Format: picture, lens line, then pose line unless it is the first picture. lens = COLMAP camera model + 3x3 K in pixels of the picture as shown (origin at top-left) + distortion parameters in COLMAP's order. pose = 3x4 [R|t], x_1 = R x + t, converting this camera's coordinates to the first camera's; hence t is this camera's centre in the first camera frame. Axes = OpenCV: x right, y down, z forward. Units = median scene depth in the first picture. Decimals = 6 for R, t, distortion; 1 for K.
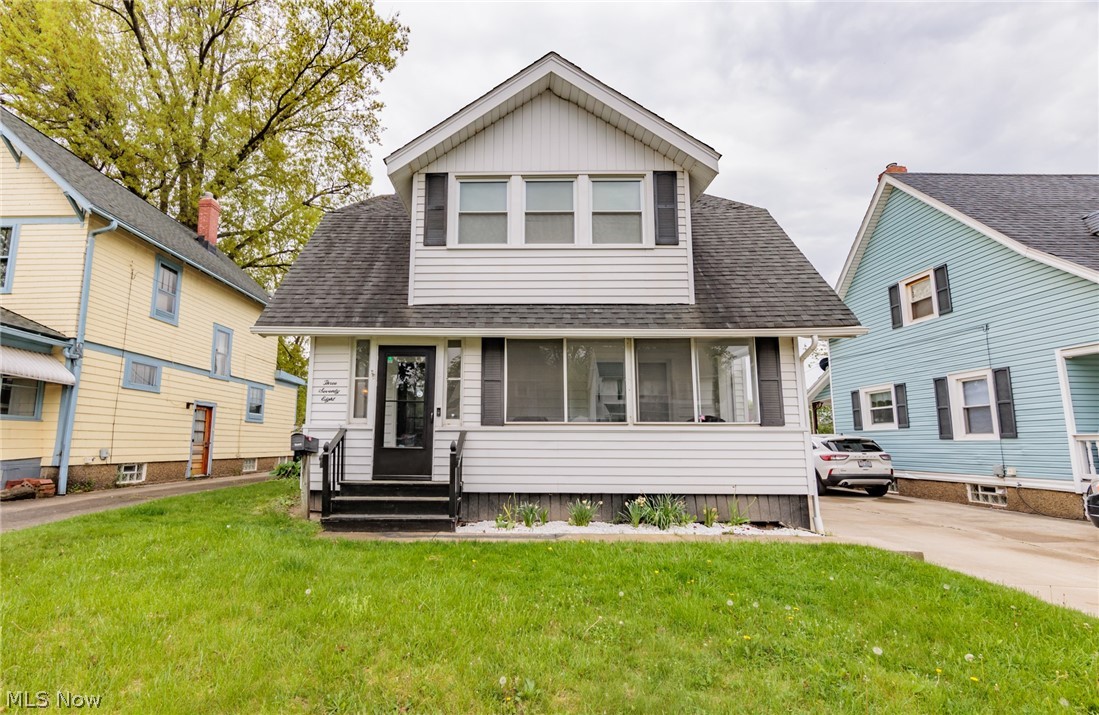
lens RADIAL K [[460.6, 0, 502.3], [0, 460.6, 386.6], [0, 0, 1]] dist [0.000245, 0.000700]
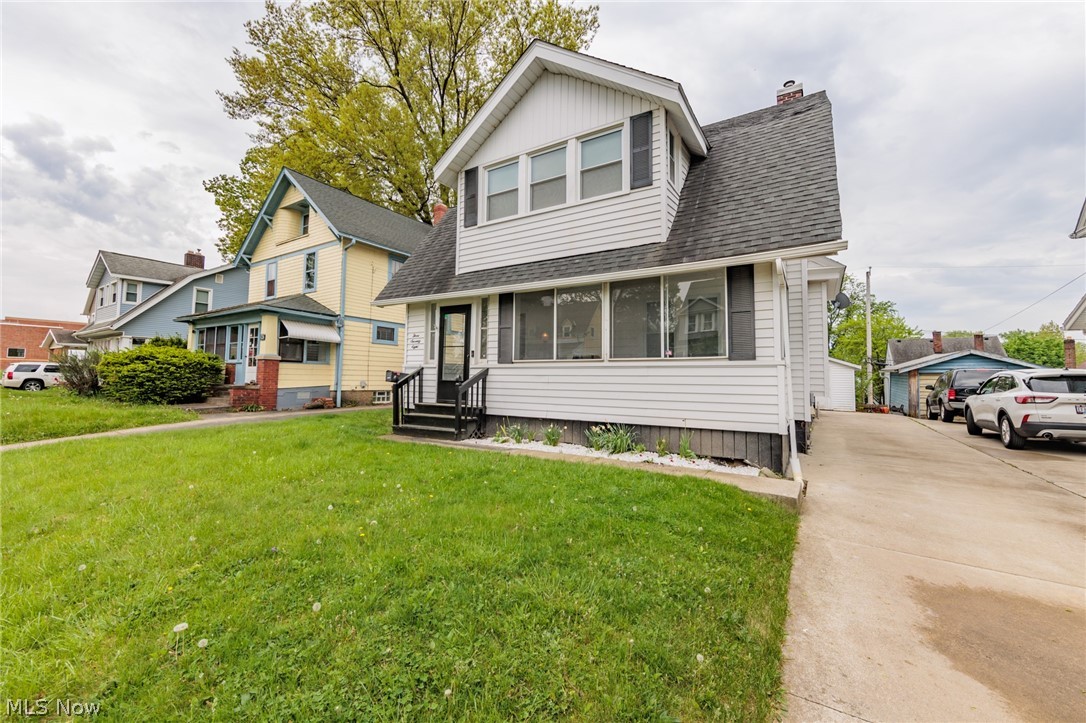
lens RADIAL K [[427.8, 0, 546.4], [0, 427.8, 353.0], [0, 0, 1]] dist [-0.003200, -0.000162]
pose [[0.865674, -0.026262, -0.499920, 0.635931], [0.054811, 0.997592, 0.042505, 0.011413], [0.497599, -0.064196, 0.865028, 0.037504]]
